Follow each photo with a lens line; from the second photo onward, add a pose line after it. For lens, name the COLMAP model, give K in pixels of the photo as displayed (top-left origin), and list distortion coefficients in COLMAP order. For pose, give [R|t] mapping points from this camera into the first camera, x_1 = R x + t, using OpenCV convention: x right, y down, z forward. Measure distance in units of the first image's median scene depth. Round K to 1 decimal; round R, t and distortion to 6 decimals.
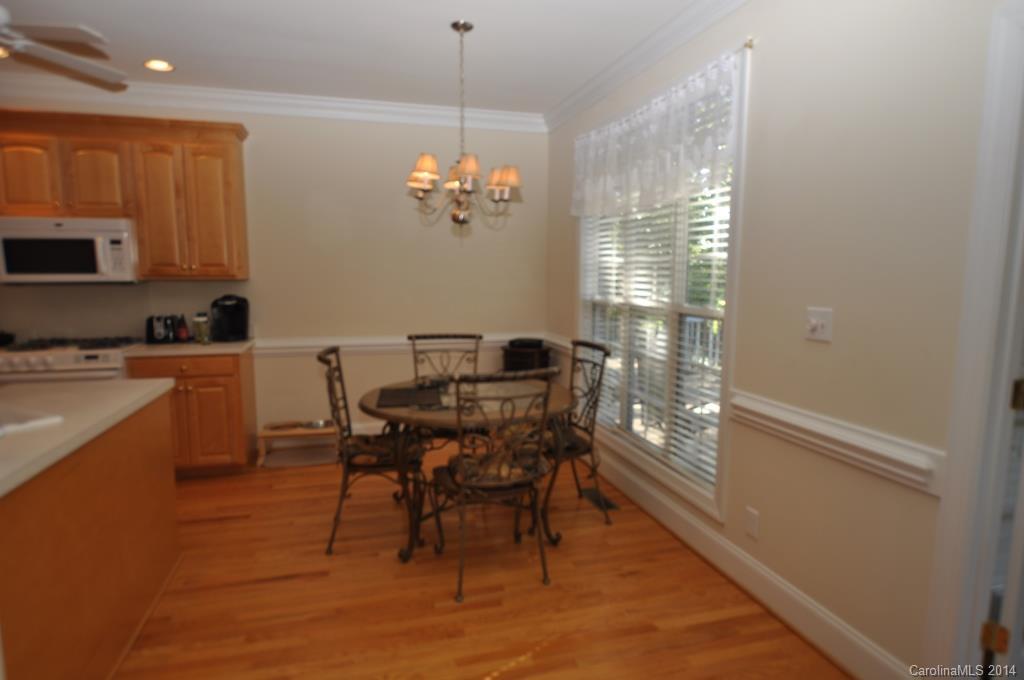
lens RADIAL K [[571.8, 0, 512.0], [0, 571.8, 340.0], [0, 0, 1]] dist [0.001283, 0.000117]
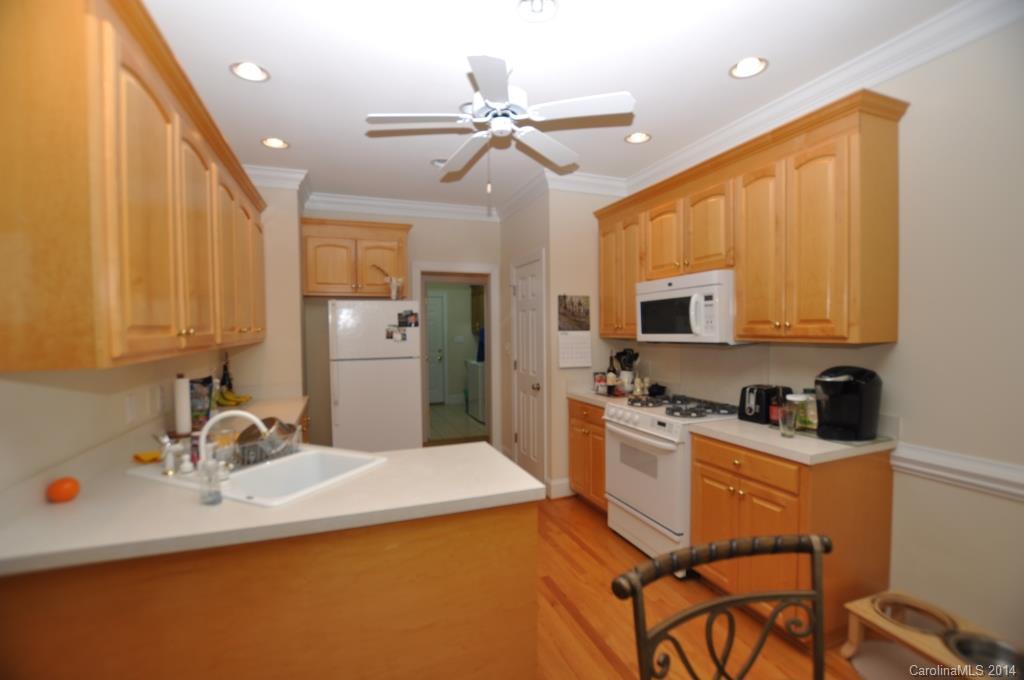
lens RADIAL K [[451.5, 0, 512.0], [0, 451.5, 340.0], [0, 0, 1]] dist [-0.022330, -0.000258]
pose [[0.091302, 0.022470, -0.995570, -0.030491], [-0.103687, 0.994526, 0.012937, -0.082372], [0.990411, 0.102047, 0.093132, 0.627411]]
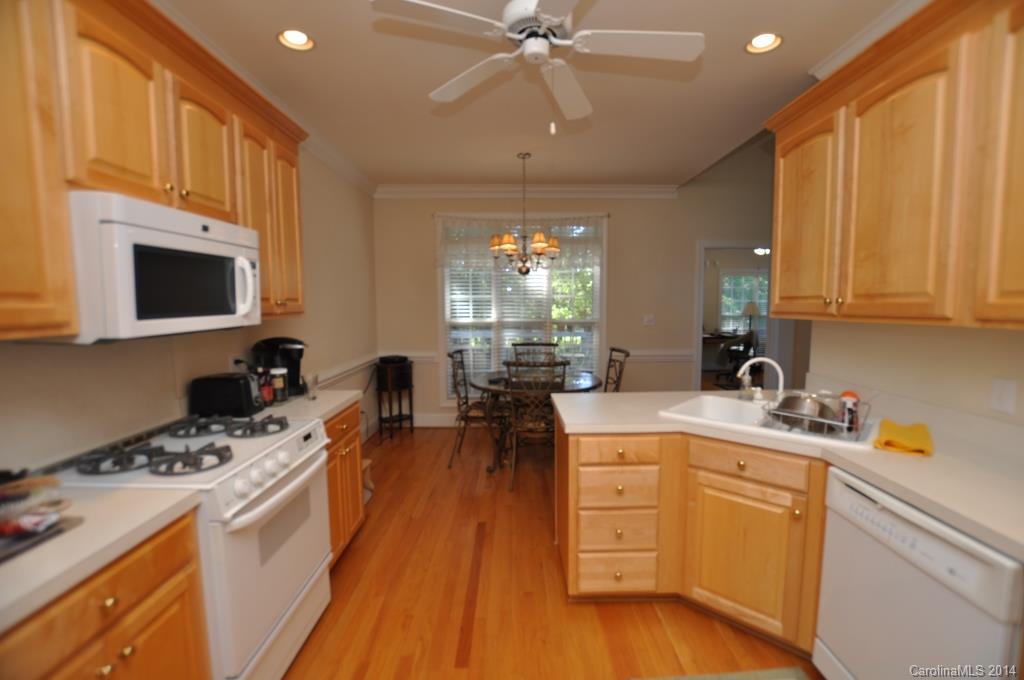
lens RADIAL K [[451.5, 0, 512.0], [0, 451.5, 340.0], [0, 0, 1]] dist [-0.022330, -0.000258]
pose [[0.267918, -0.085439, 0.959646, -1.078210], [0.117606, 0.991511, 0.055442, -0.076996], [-0.956237, 0.098006, 0.275692, 0.566022]]
